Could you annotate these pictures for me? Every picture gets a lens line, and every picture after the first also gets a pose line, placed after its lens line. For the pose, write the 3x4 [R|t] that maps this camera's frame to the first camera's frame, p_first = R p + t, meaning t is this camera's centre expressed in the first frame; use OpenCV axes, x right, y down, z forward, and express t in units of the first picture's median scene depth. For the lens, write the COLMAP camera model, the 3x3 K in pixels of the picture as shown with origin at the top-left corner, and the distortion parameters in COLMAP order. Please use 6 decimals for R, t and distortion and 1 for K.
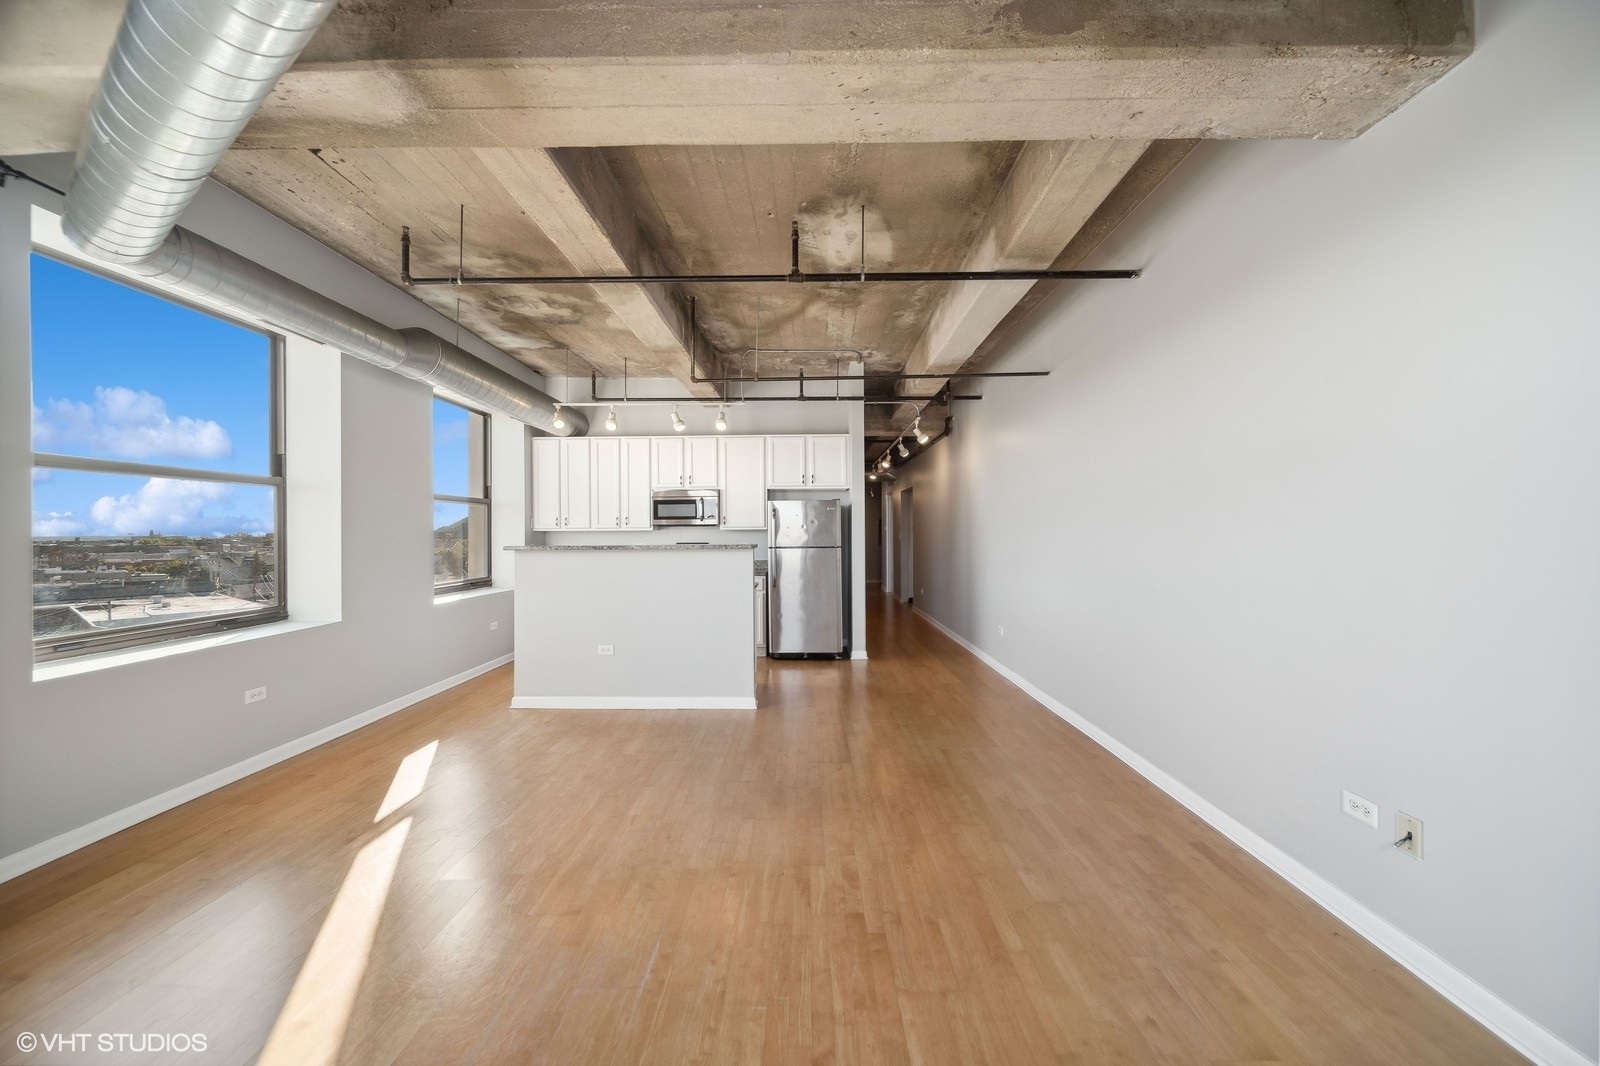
lens RADIAL K [[574.0, 0, 793.2], [0, 574.0, 533.0], [0, 0, 1]] dist [0.000761, -0.002199]
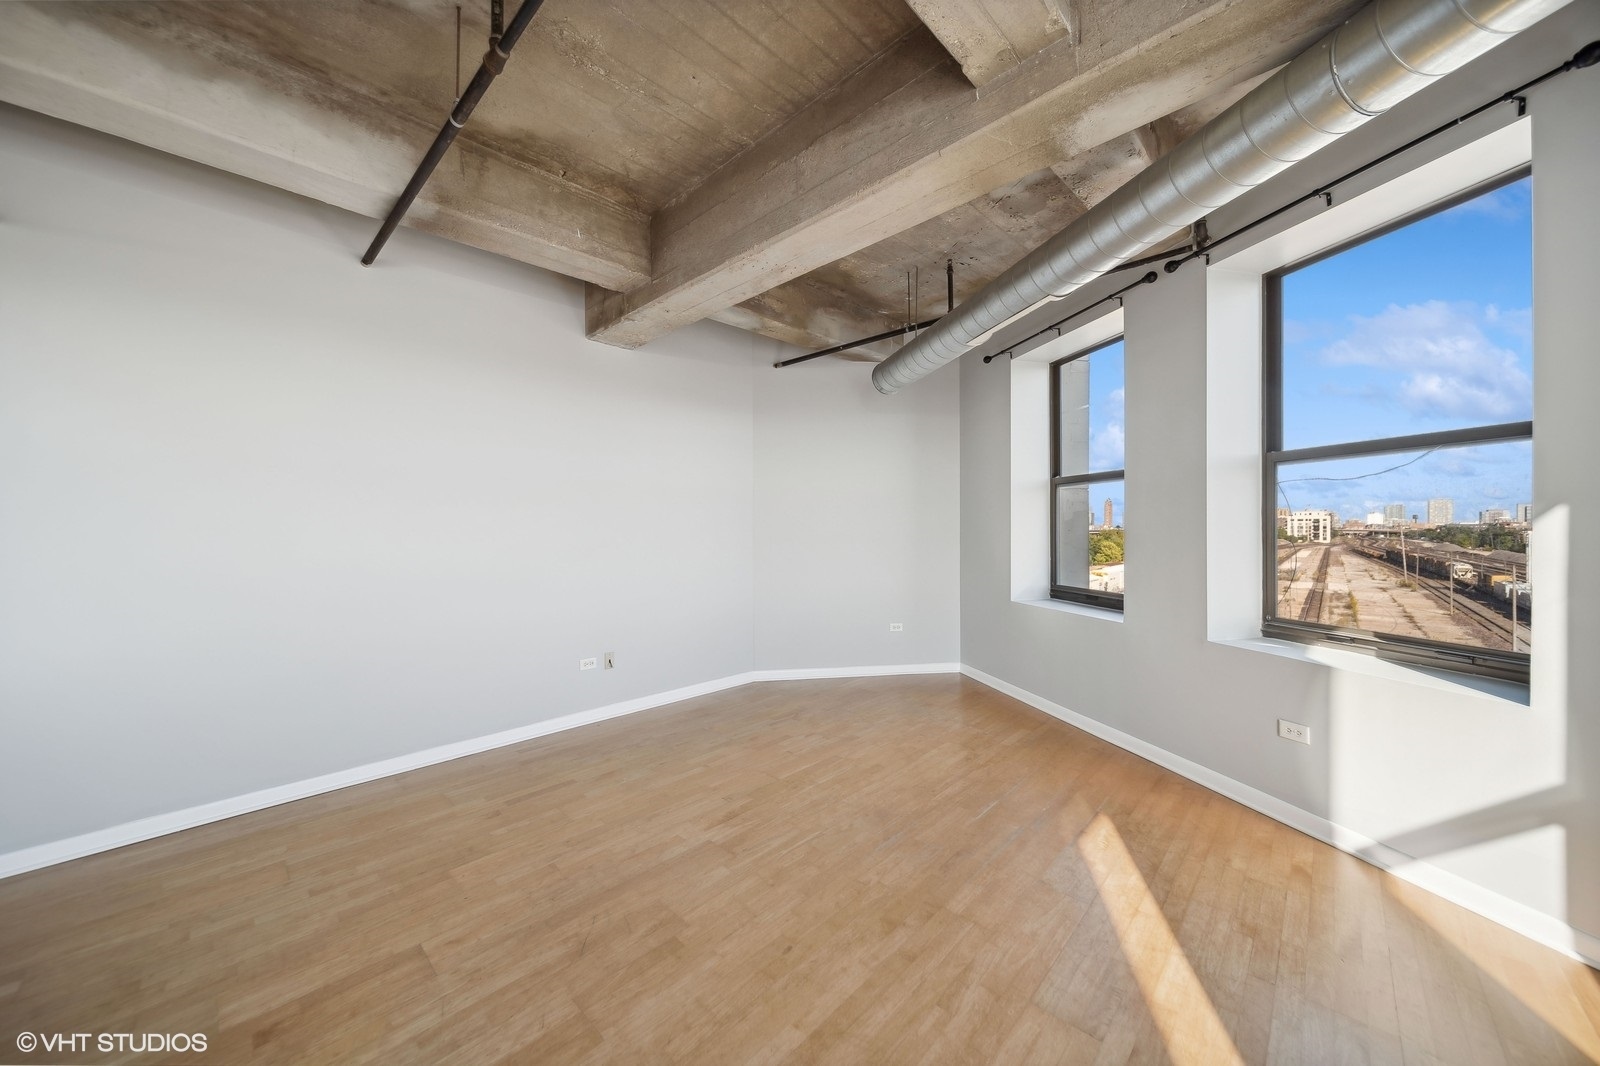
lens RADIAL K [[568.9, 0, 791.1], [0, 568.9, 529.0], [0, 0, 1]] dist [-0.001673, -0.000442]
pose [[-0.733481, 0.006664, 0.679678, -0.317883], [0.006877, 0.999974, -0.002383, 0.002151], [-0.679676, 0.002926, -0.733507, 0.682280]]
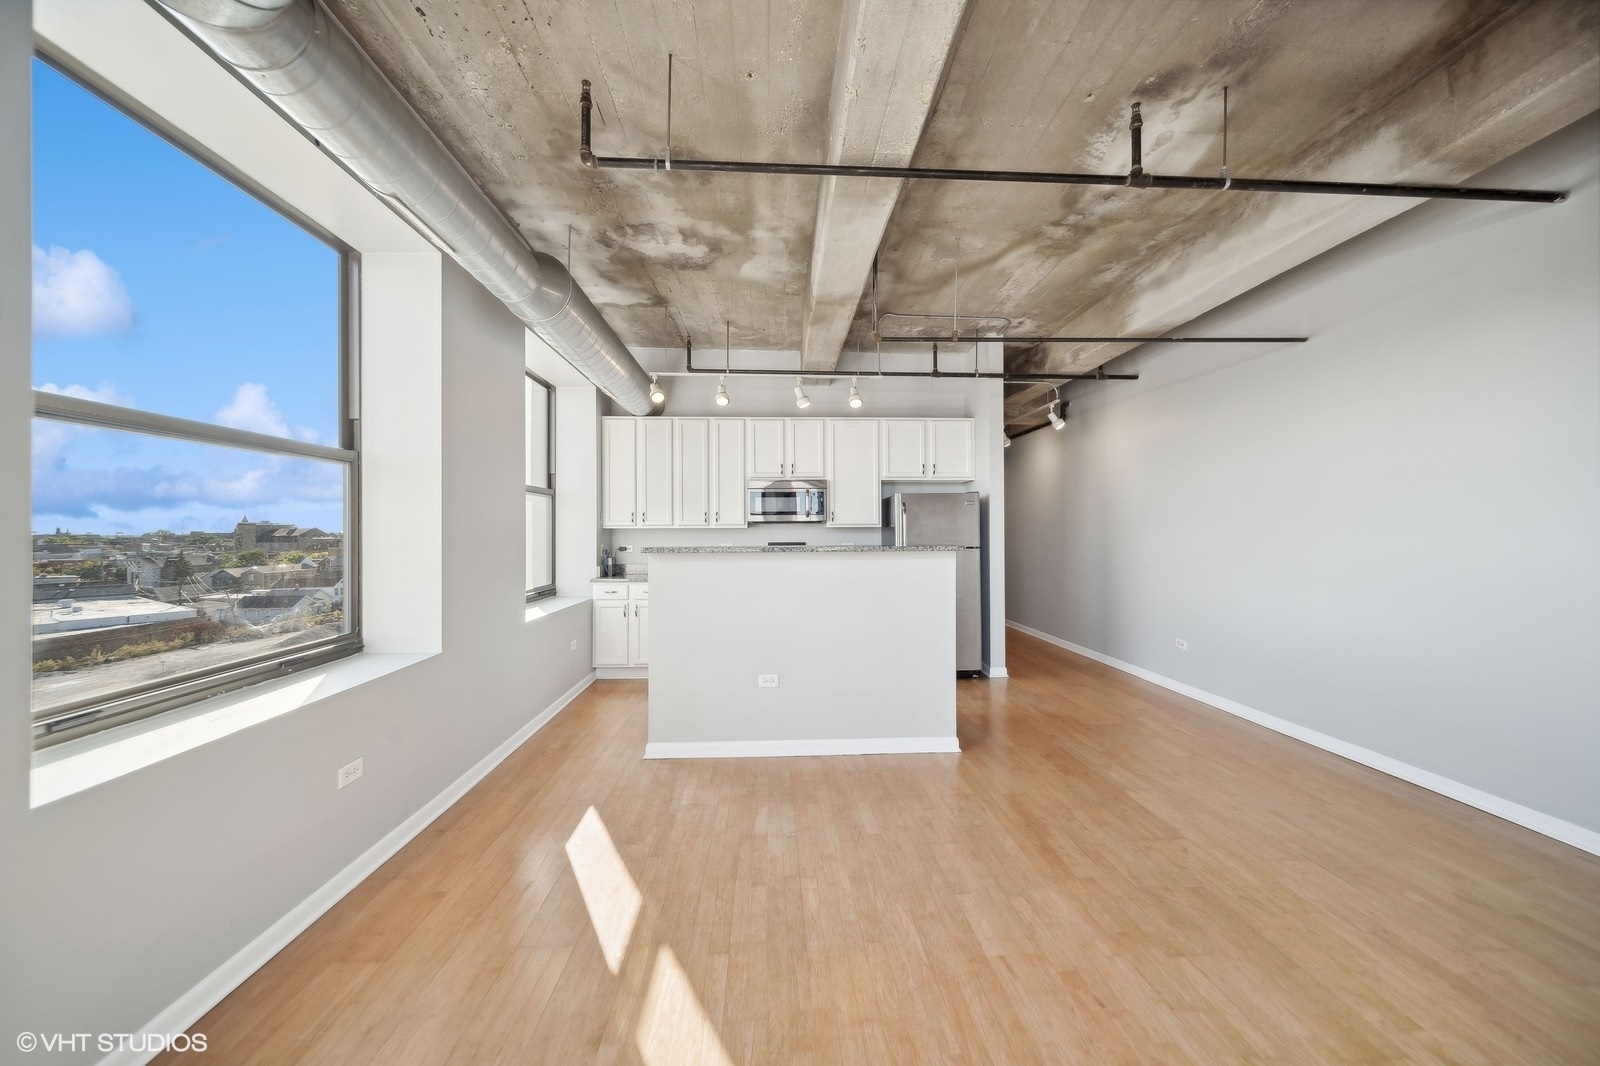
lens RADIAL K [[571.7, 0, 793.8], [0, 571.7, 530.9], [0, 0, 1]] dist [-0.000685, -0.001627]
pose [[0.997431, 0.001298, 0.071616, -0.272467], [-0.001177, 0.999998, -0.001732, 0.001343], [-0.071618, 0.001643, 0.997431, 0.174327]]
